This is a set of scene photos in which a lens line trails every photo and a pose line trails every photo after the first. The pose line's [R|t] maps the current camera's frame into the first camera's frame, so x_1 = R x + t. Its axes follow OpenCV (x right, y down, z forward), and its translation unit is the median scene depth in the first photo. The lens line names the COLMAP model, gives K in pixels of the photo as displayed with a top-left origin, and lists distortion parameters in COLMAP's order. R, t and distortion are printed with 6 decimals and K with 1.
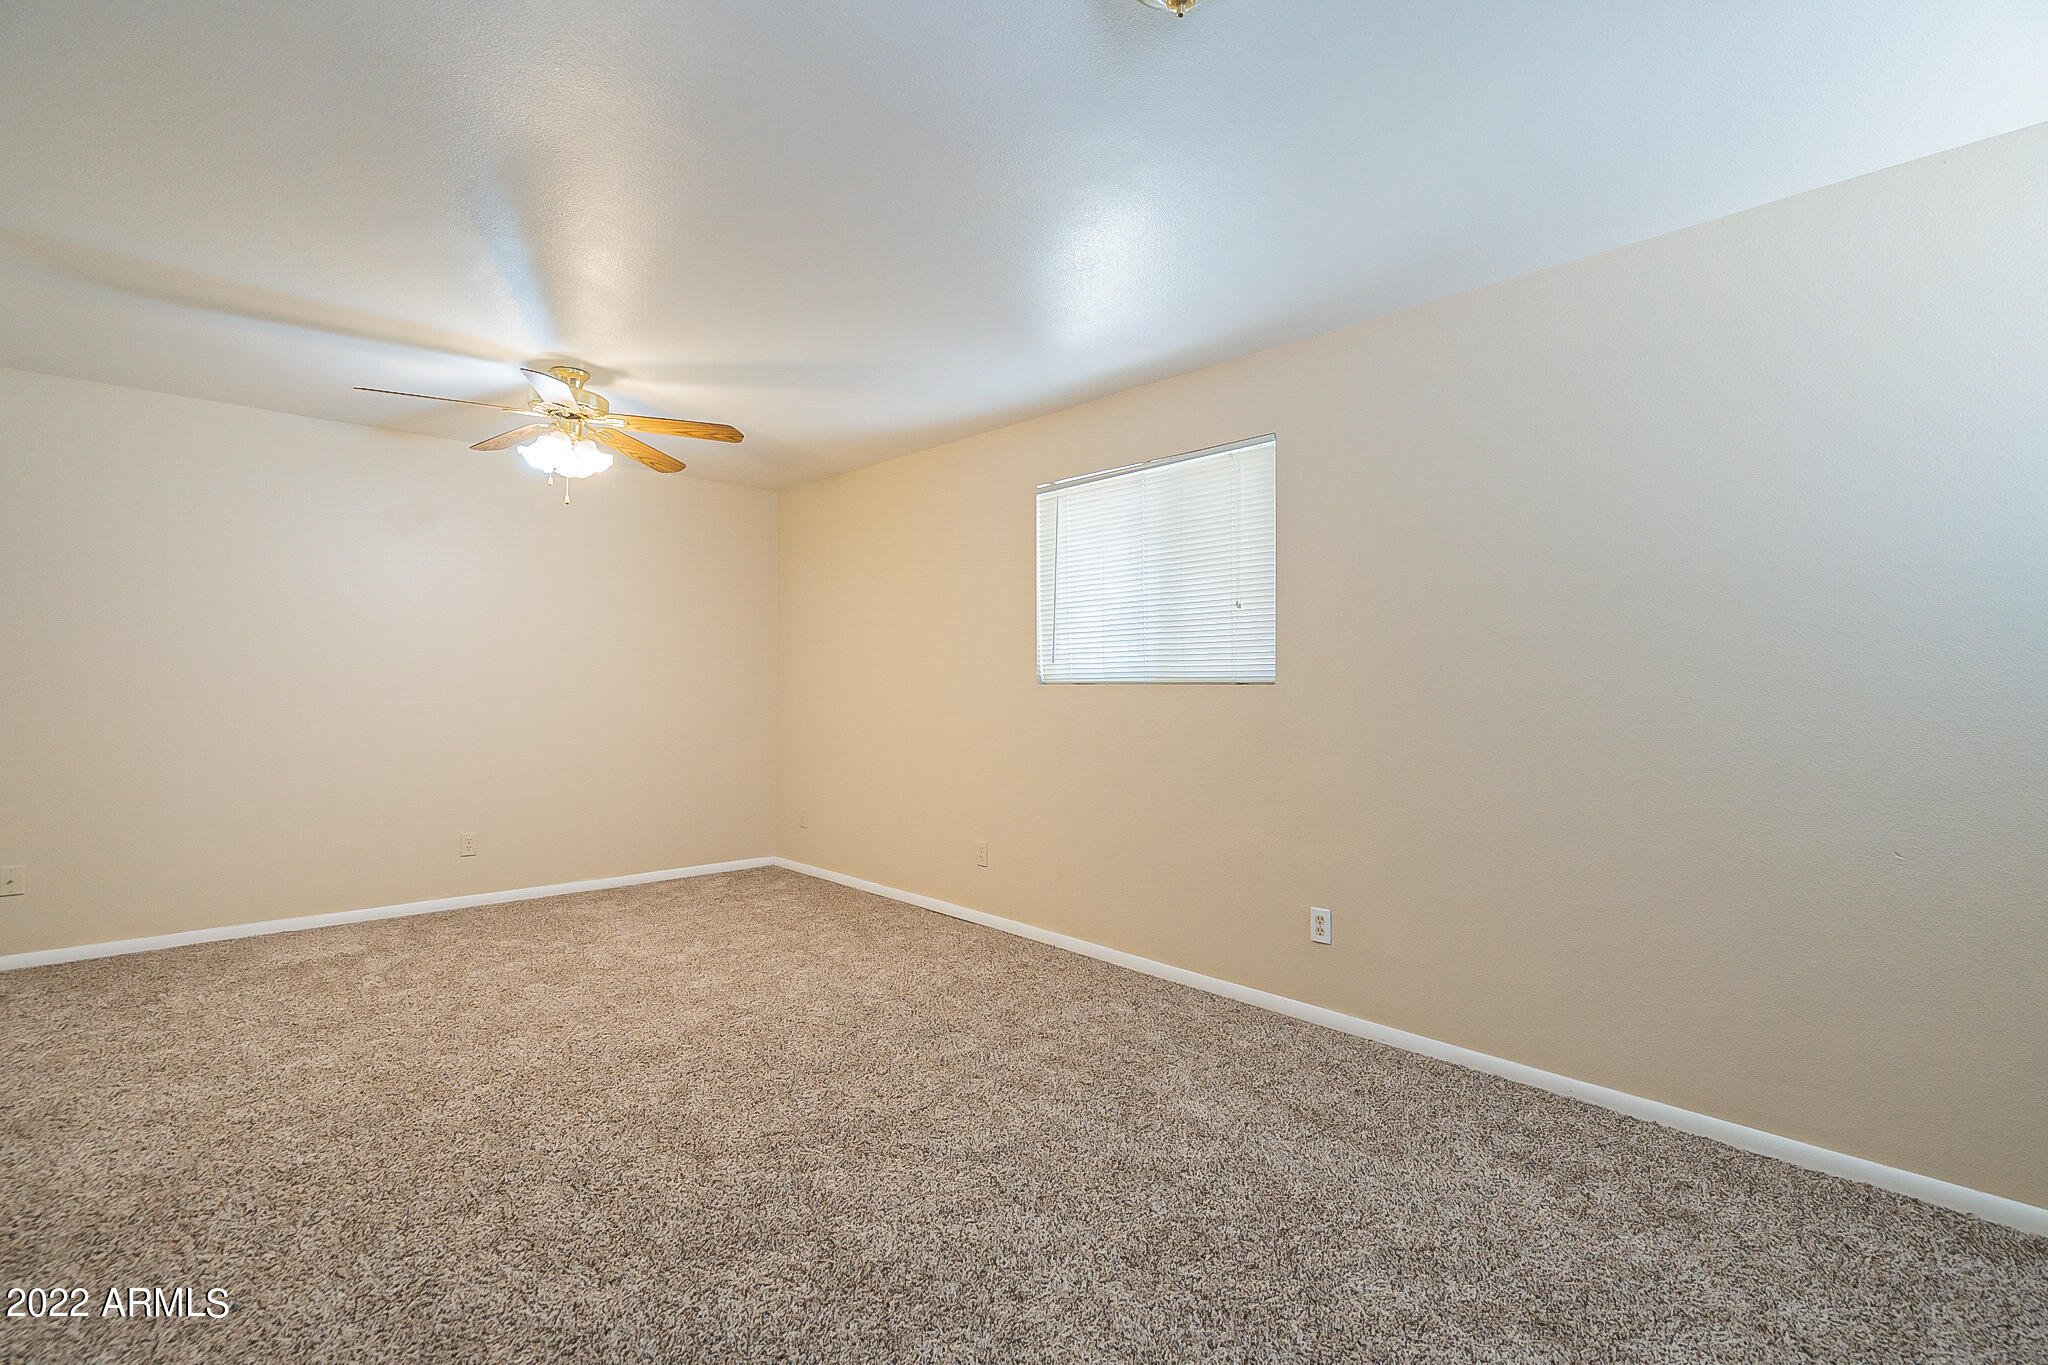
lens RADIAL K [[926.8, 0, 1032.4], [0, 926.8, 688.0], [0, 0, 1]] dist [-0.004232, 0.001656]
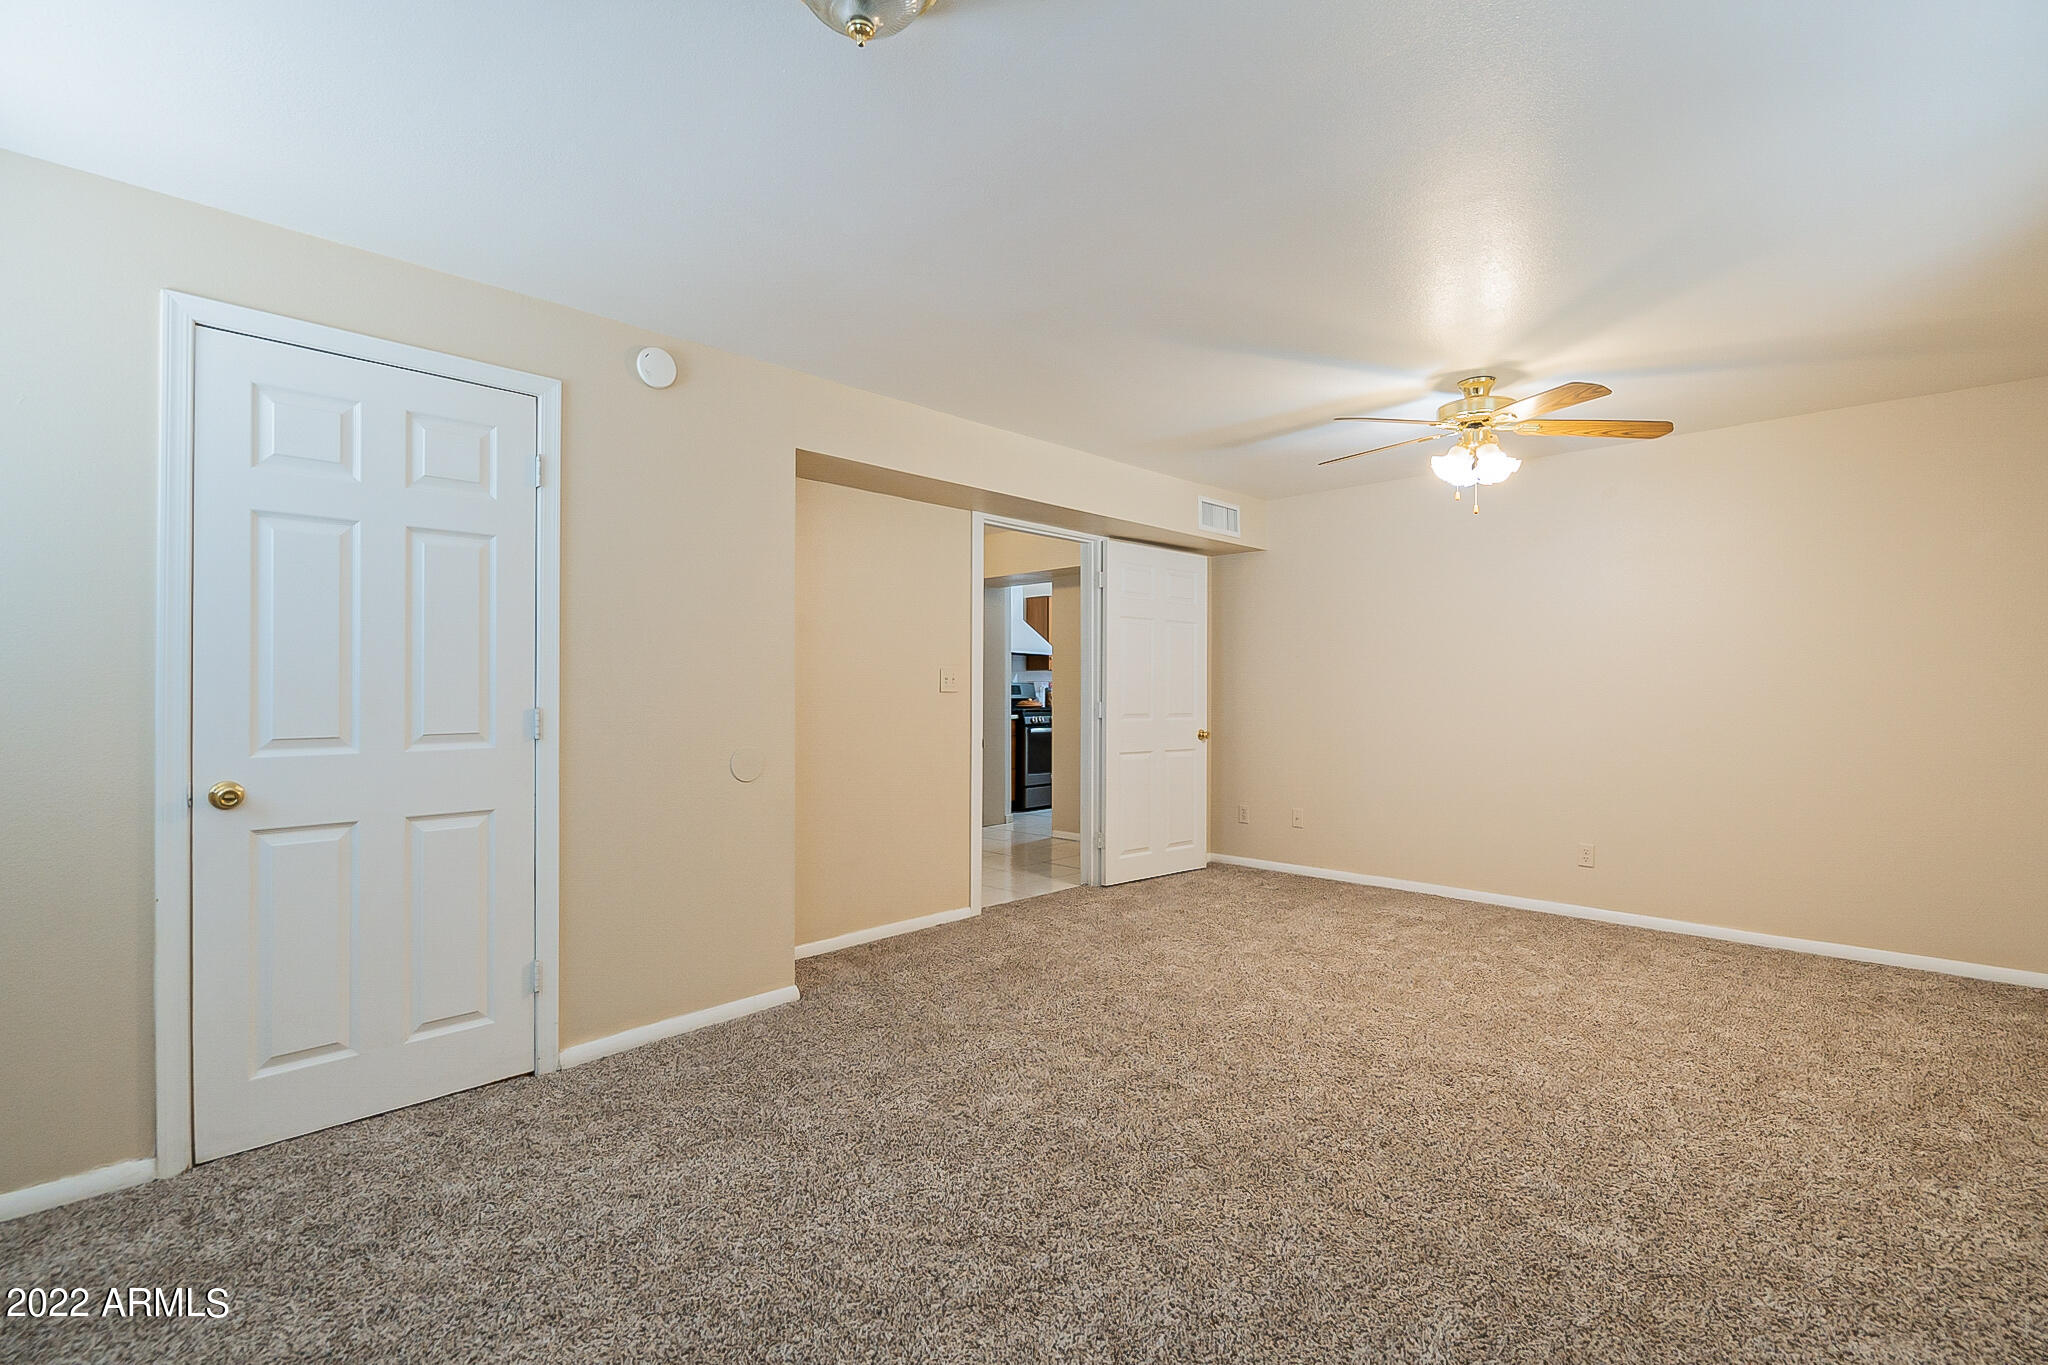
lens RADIAL K [[926.8, 0, 1037.3], [0, 926.8, 688.4], [0, 0, 1]] dist [-0.004232, 0.001656]
pose [[0.050926, -0.013335, -0.998613, 0.461551], [-0.003452, 0.999903, -0.013528, 0.006535], [0.998696, 0.004136, 0.050875, 0.461722]]
